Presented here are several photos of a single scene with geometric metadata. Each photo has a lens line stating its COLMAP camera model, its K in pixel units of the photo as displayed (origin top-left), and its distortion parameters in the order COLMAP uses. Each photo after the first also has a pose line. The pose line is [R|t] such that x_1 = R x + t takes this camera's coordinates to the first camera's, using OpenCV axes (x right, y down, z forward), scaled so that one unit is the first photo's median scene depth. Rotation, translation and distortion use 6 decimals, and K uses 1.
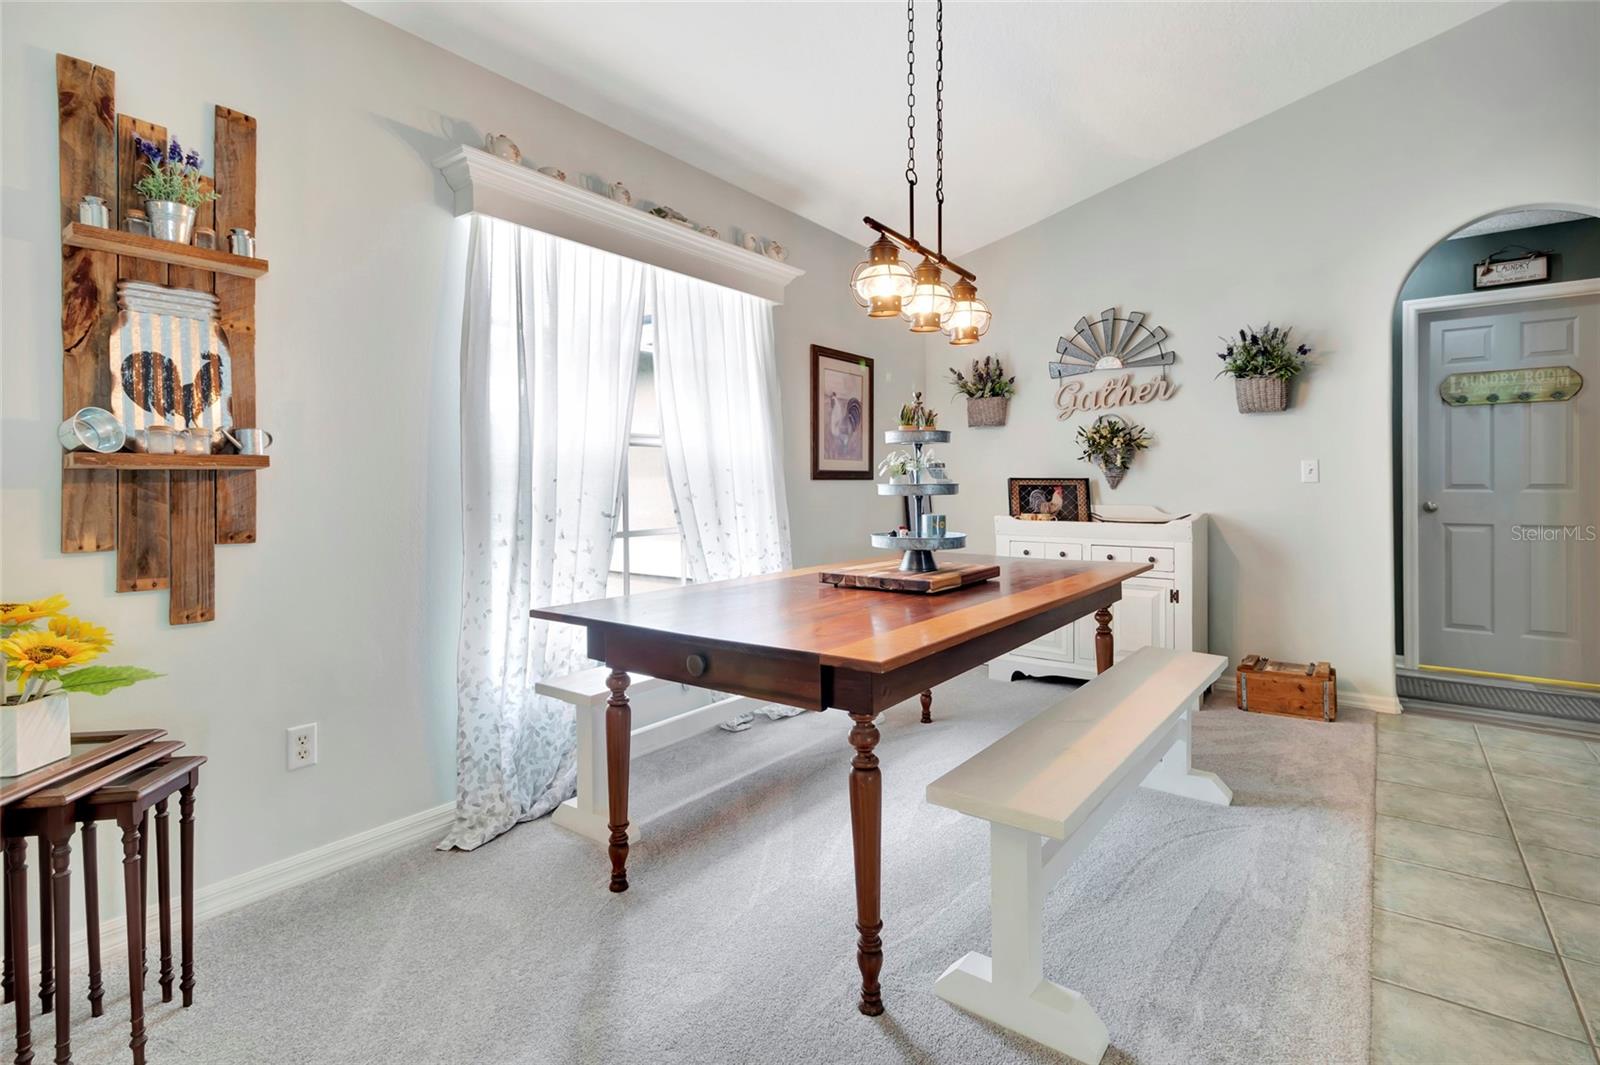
lens RADIAL K [[755.9, 0, 821.5], [0, 755.9, 494.8], [0, 0, 1]] dist [0.000911, 0.000605]
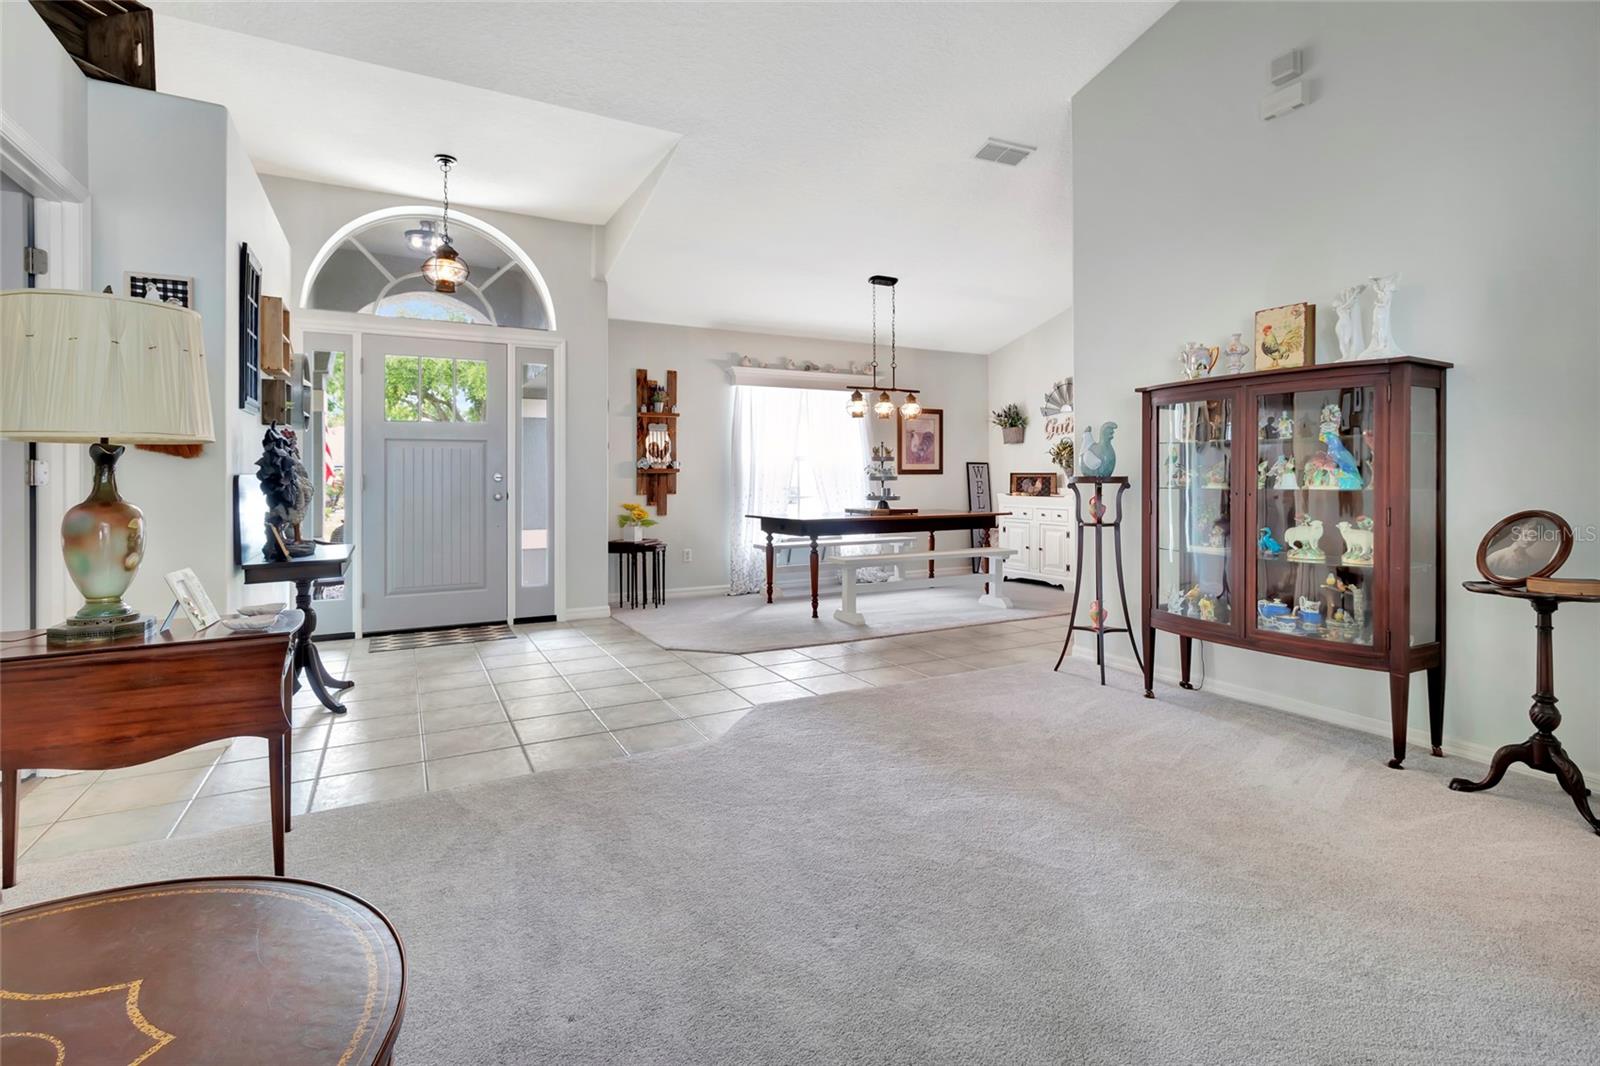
lens RADIAL K [[738.6, 0, 808.9], [0, 738.6, 484.3], [0, 0, 1]] dist [0.002125, 0.000206]
pose [[0.906057, 0.001108, -0.423155, 1.007726], [-0.003442, 0.999983, -0.004751, 0.027046], [0.423142, 0.005761, 0.906045, -1.475189]]
